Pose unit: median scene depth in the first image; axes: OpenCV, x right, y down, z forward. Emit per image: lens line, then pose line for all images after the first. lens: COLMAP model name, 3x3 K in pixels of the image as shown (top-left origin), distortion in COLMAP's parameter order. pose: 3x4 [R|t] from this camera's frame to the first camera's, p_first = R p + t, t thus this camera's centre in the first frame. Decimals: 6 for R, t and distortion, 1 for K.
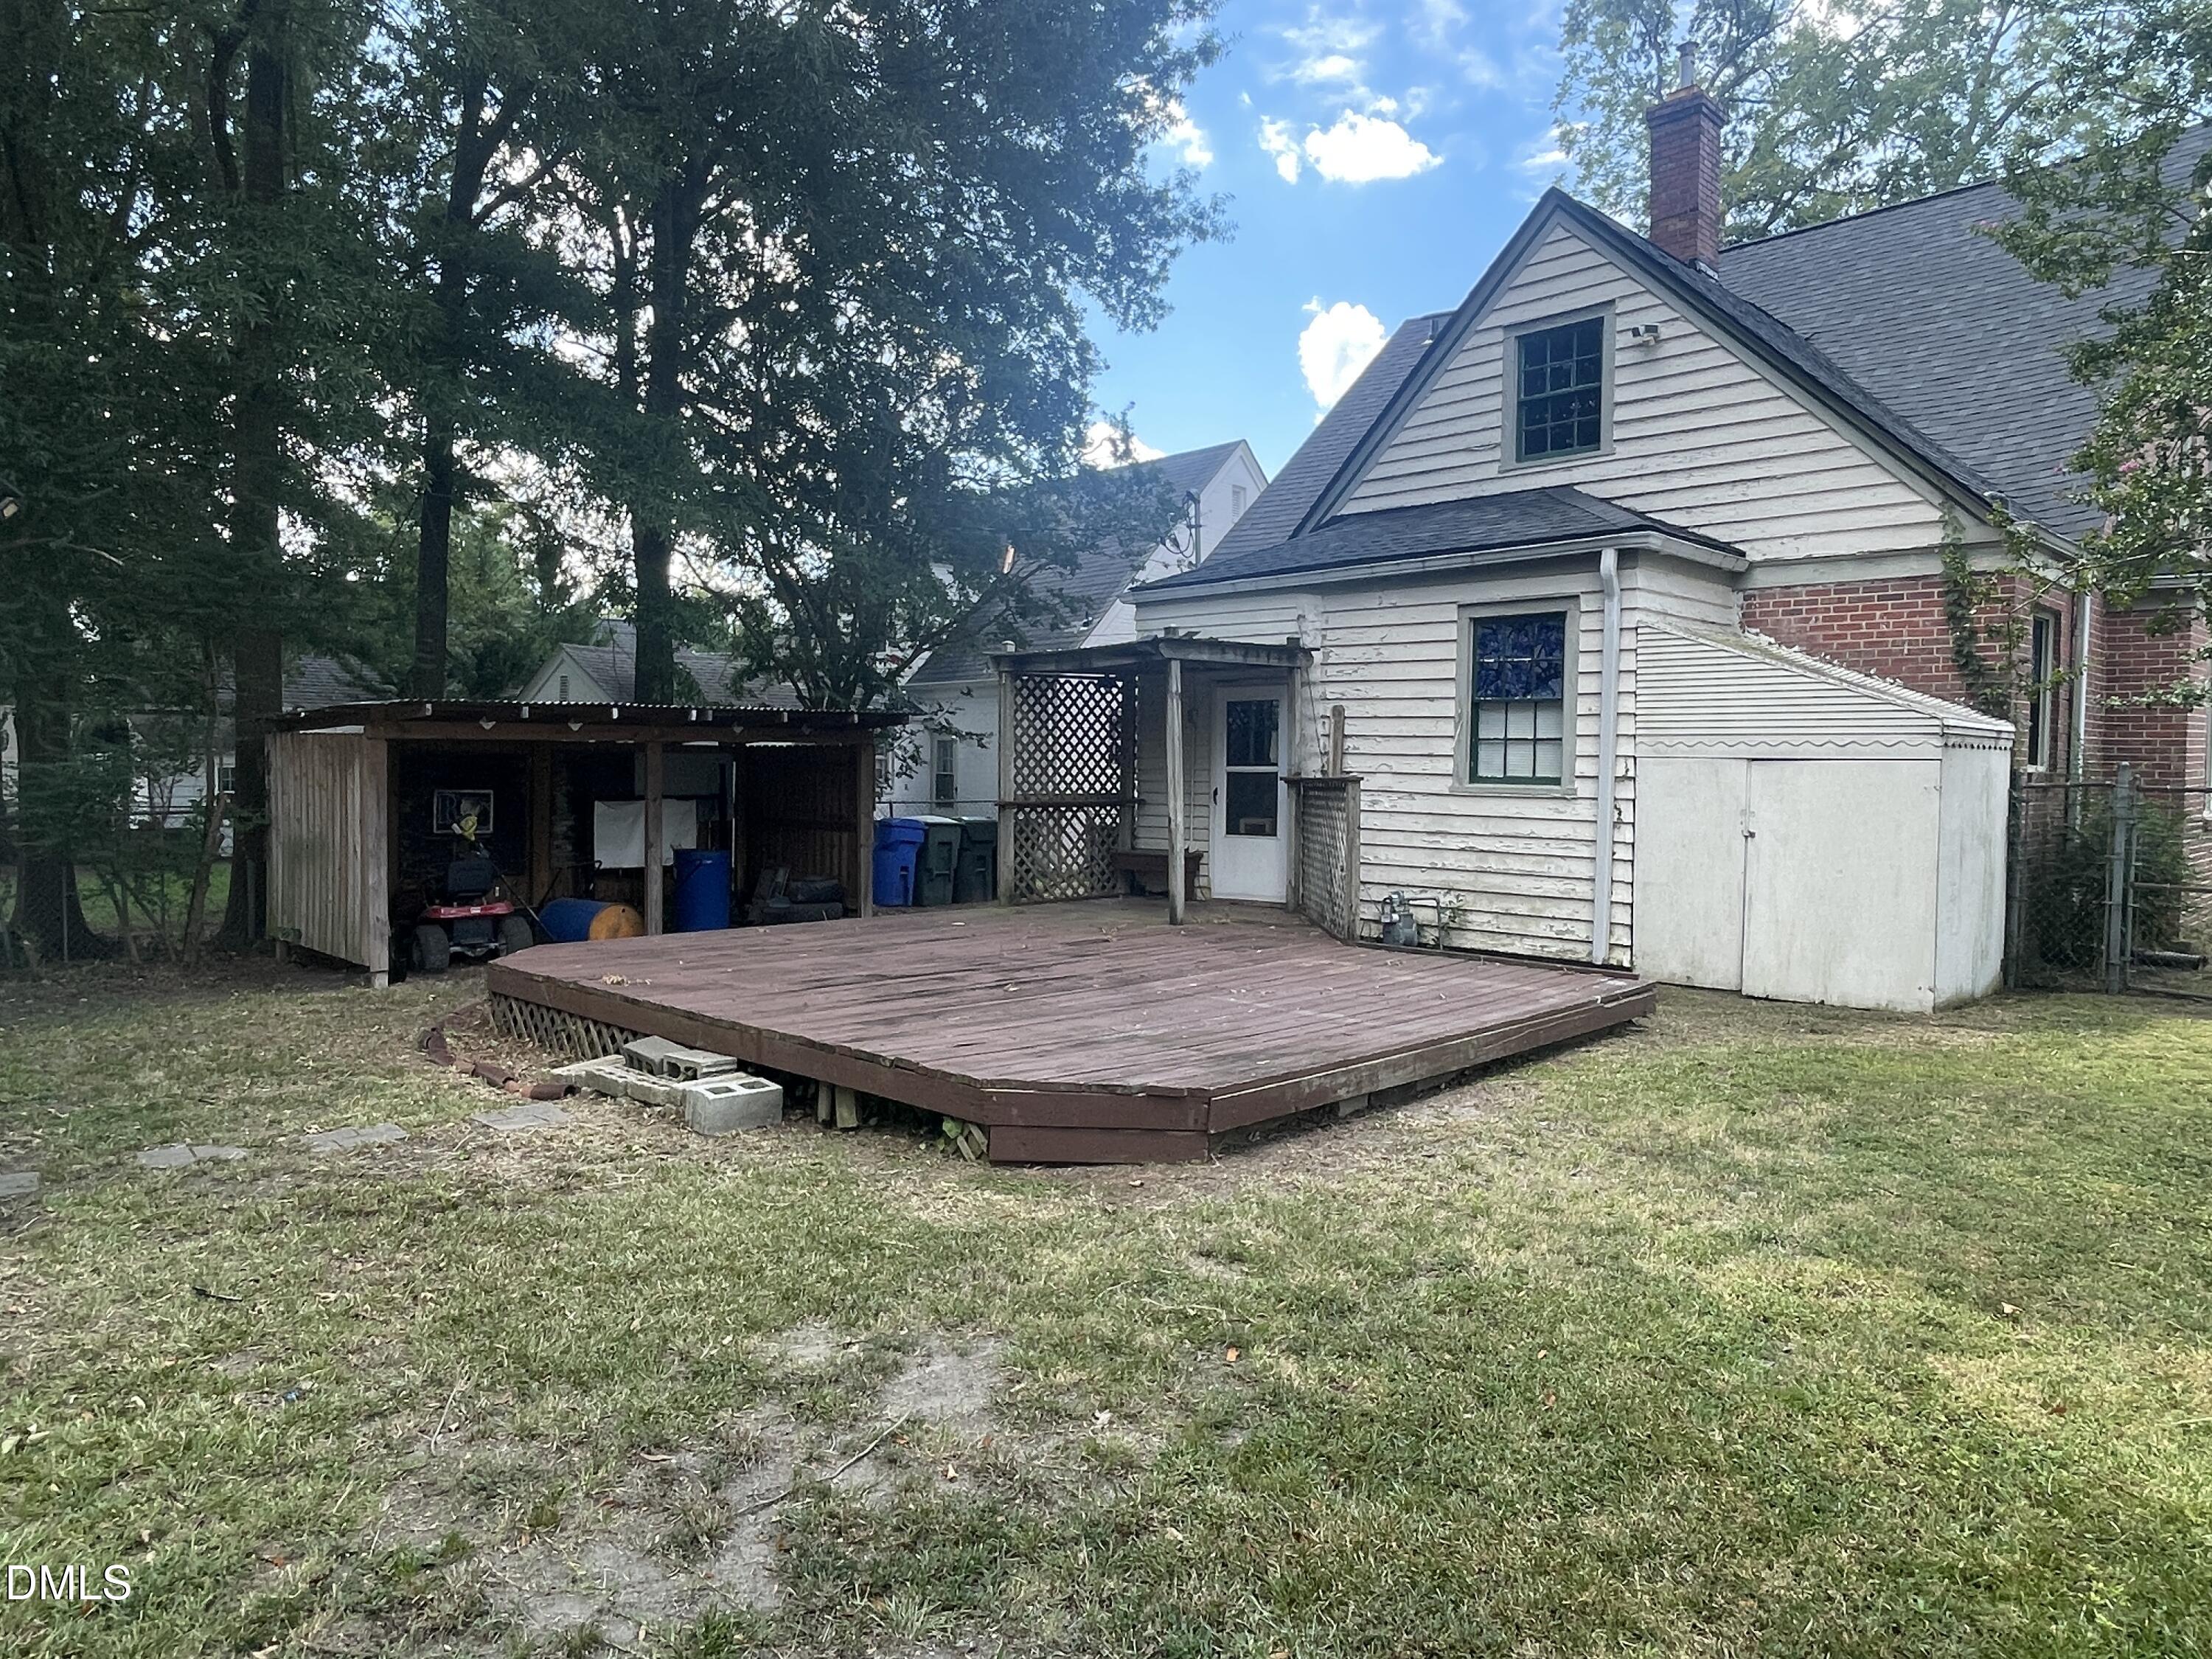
lens RADIAL K [[1430.1, 0, 1102.1], [0, 1430.1, 818.8], [0, 0, 1]] dist [0.004694, -0.002616]
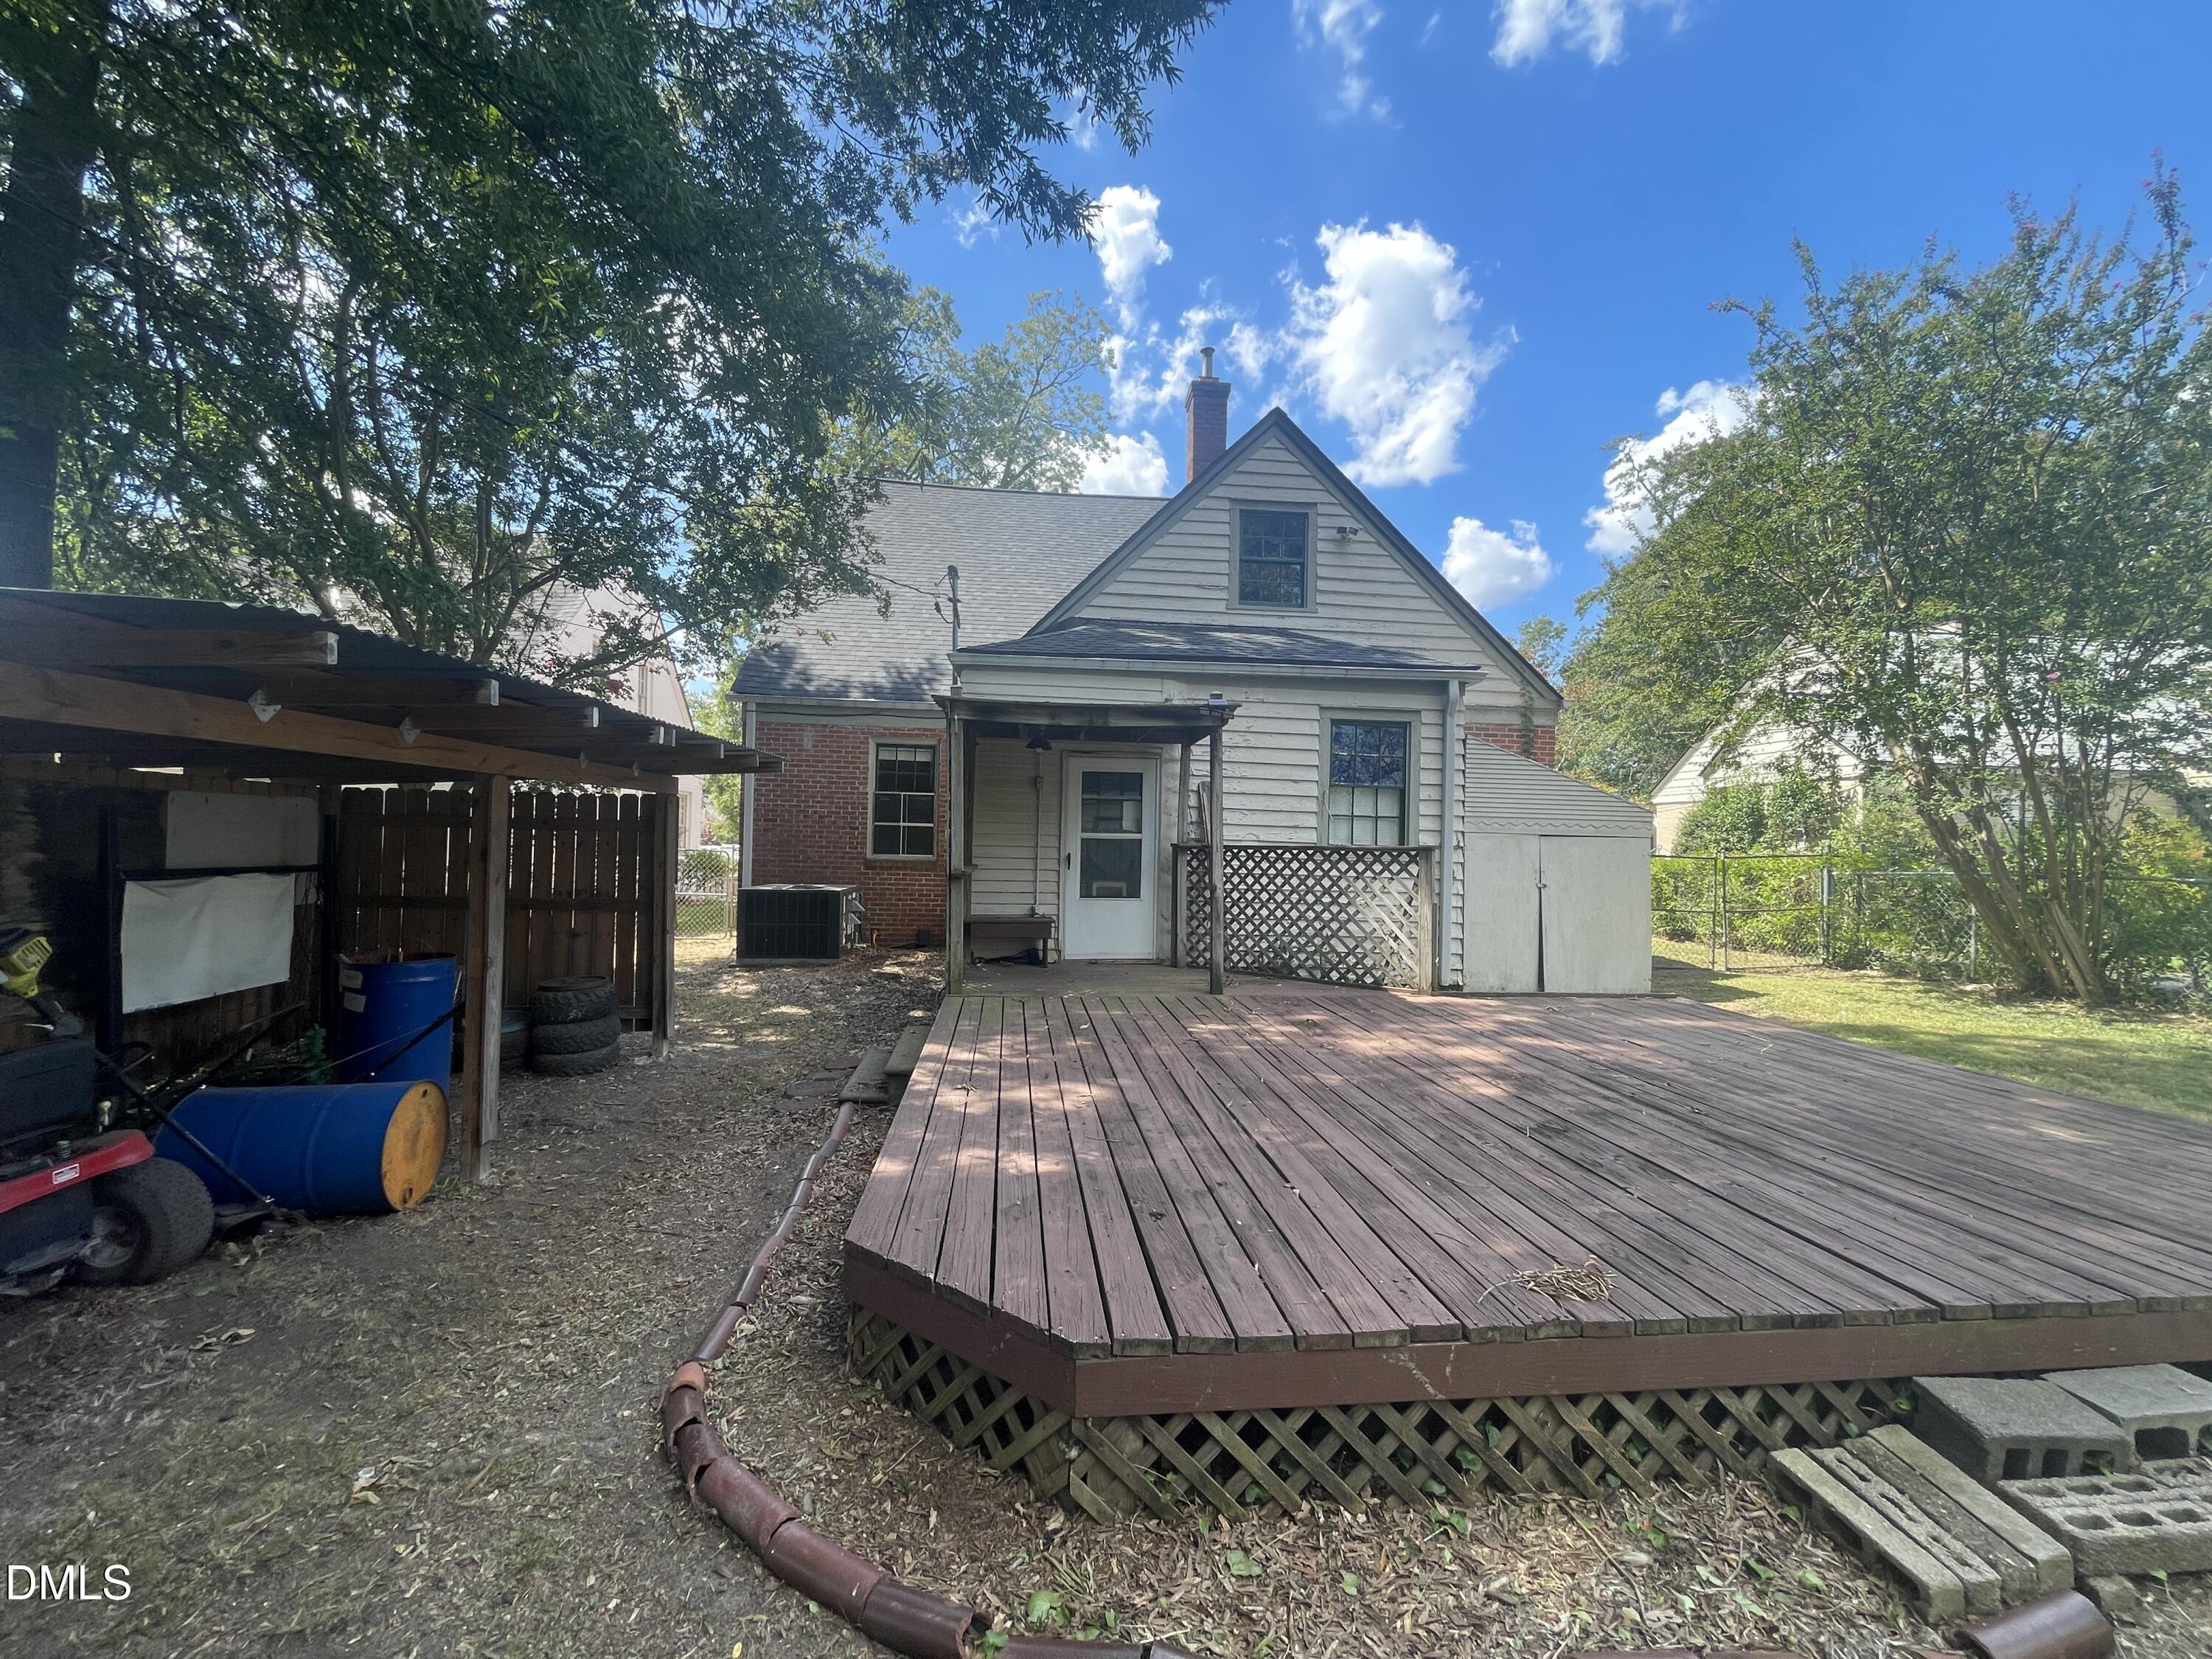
lens RADIAL K [[897.9, 0, 1102.0], [0, 897.9, 828.5], [0, 0, 1]] dist [-0.002278, -0.000434]
pose [[0.640097, 0.017114, 0.768103, -0.482720], [0.012905, 0.999371, -0.033021, -0.020905], [-0.768185, 0.031049, 0.639474, 0.664945]]
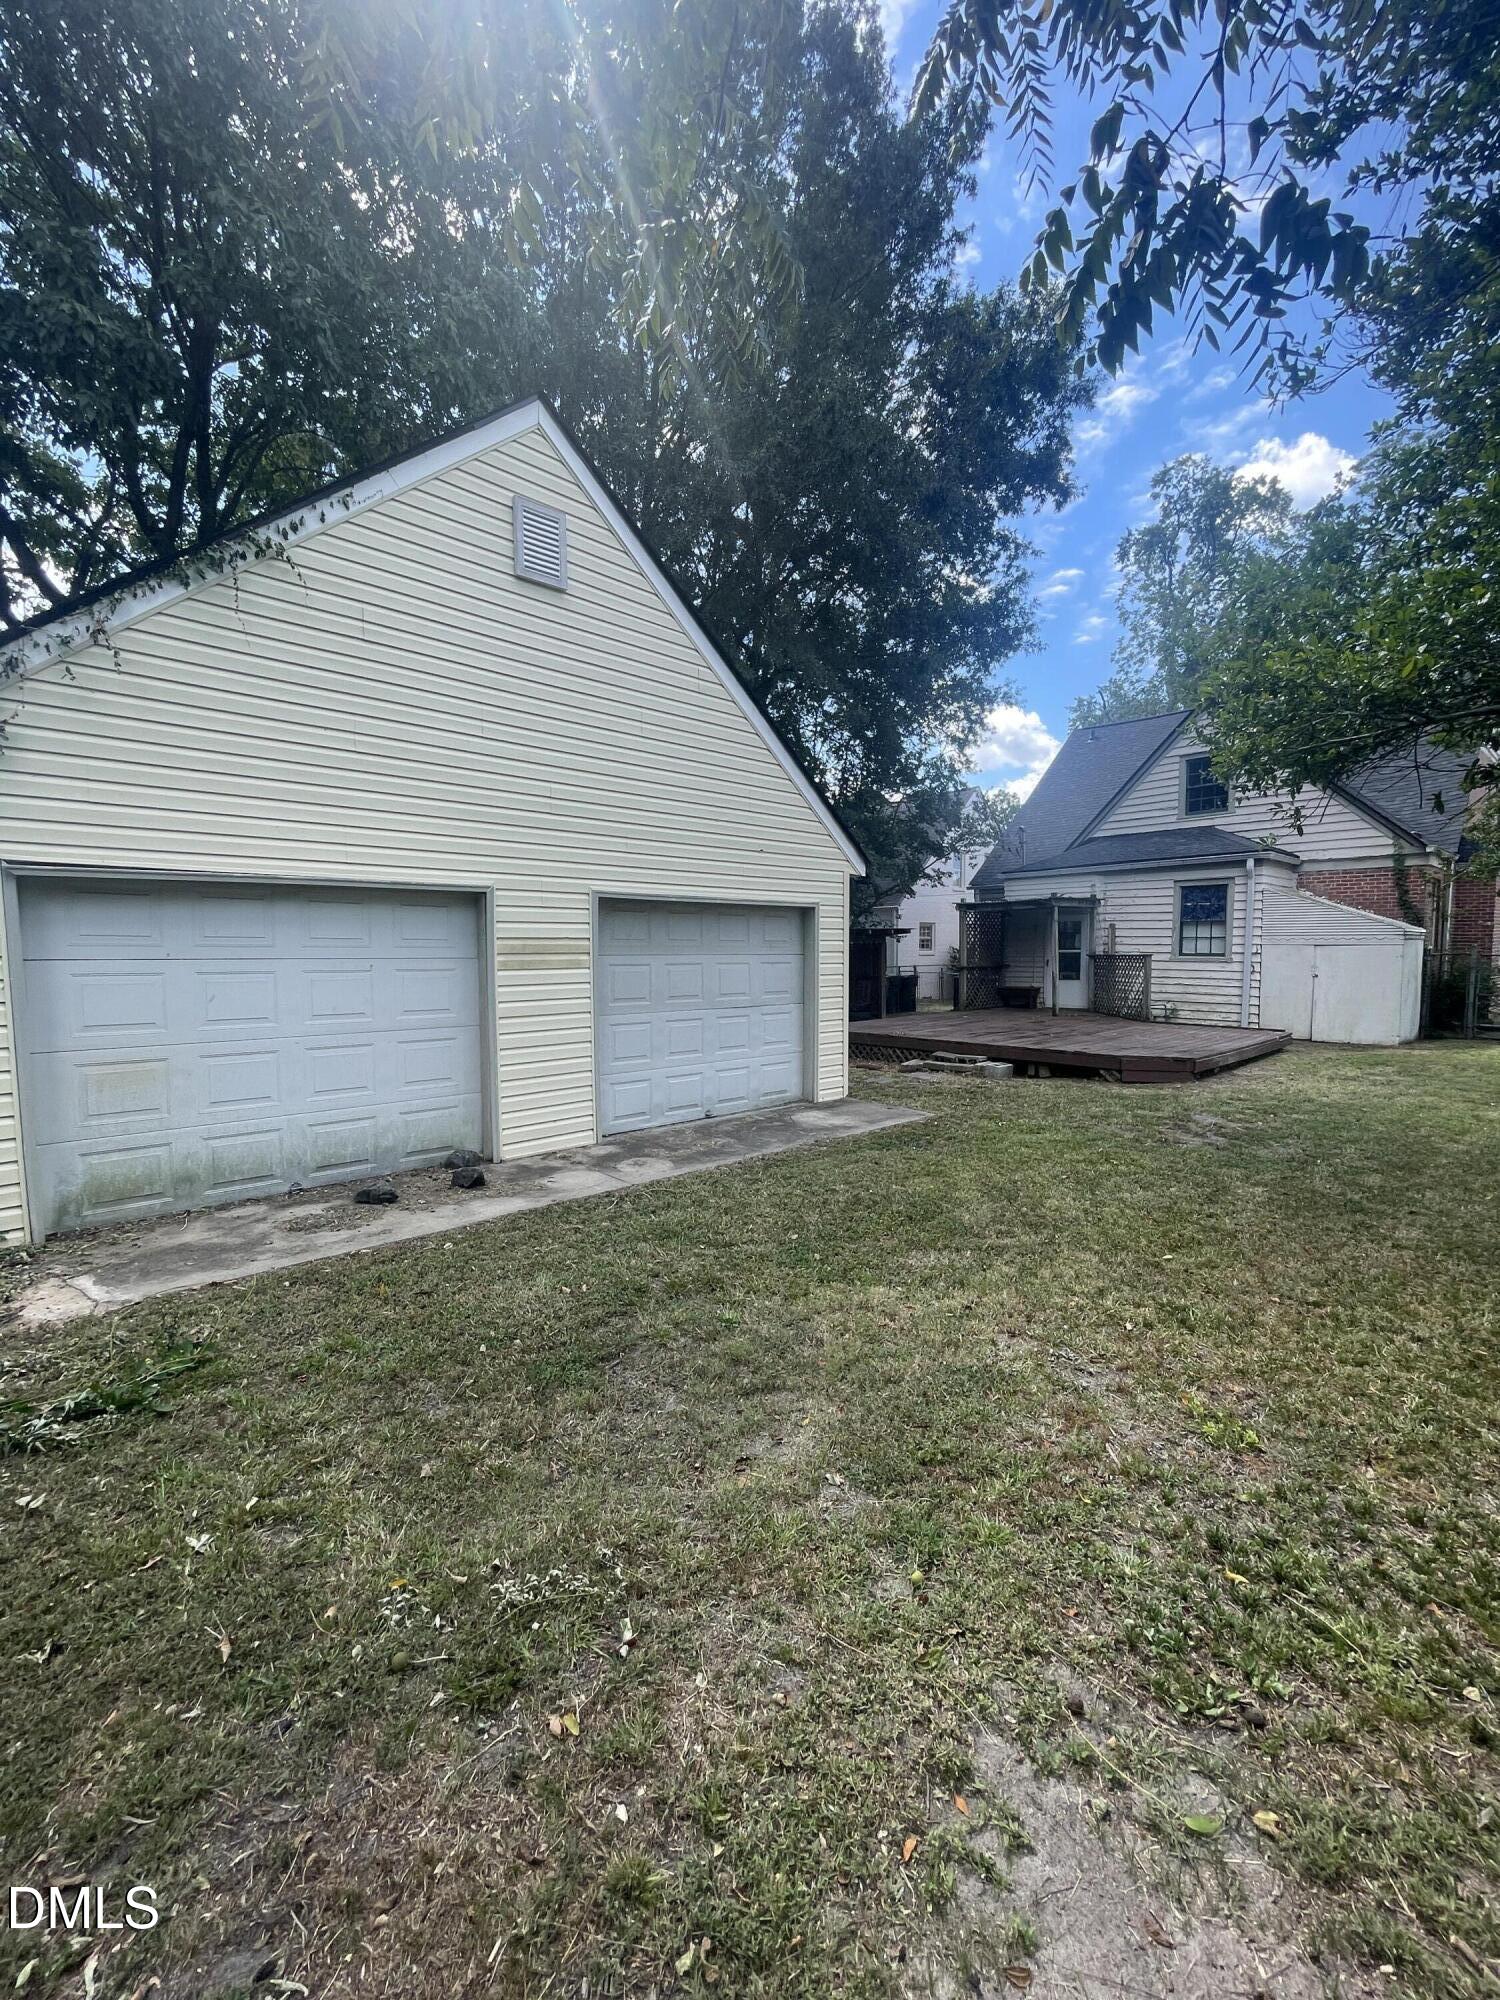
lens RADIAL K [[811.9, 0, 750.0], [0, 811.9, 1000.0], [0, 0, 1]] dist [-0.002278, -0.000434]
pose [[0.998516, -0.009699, -0.053581, -0.390427], [0.011153, 0.999576, 0.026913, 0.003736], [0.053297, -0.027471, 0.998201, -0.390817]]
